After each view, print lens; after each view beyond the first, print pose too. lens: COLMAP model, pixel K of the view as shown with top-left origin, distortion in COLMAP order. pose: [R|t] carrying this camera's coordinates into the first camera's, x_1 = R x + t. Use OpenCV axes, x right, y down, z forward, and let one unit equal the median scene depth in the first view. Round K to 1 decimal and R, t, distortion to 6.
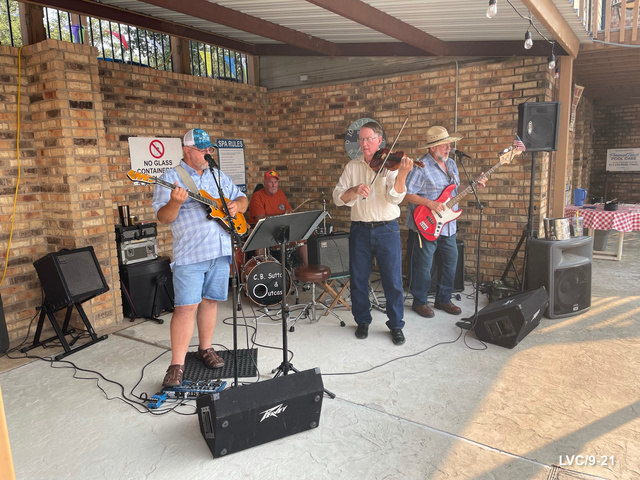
lens RADIAL K [[492.2, 0, 320.0], [0, 492.2, 240.0], [0, 0, 1]] dist [0.087416, -0.128888]
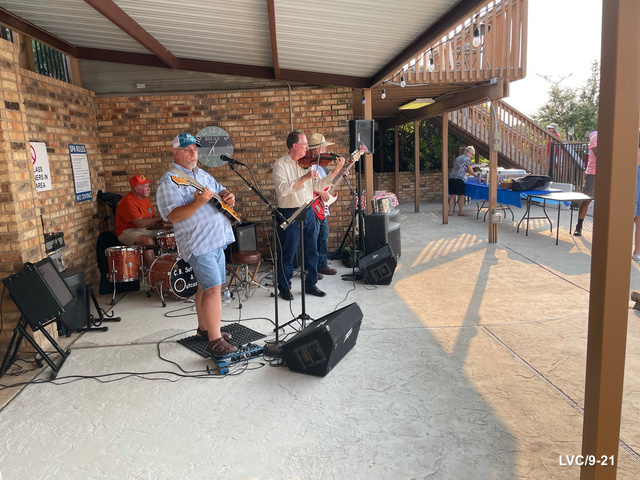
lens RADIAL K [[492.2, 0, 320.0], [0, 492.2, 240.0], [0, 0, 1]] dist [0.087416, -0.128888]
pose [[0.785237, -0.114331, 0.608549, -0.457580], [0.125671, 0.991777, 0.024172, 0.015951], [-0.606309, 0.057496, 0.793148, -0.037265]]
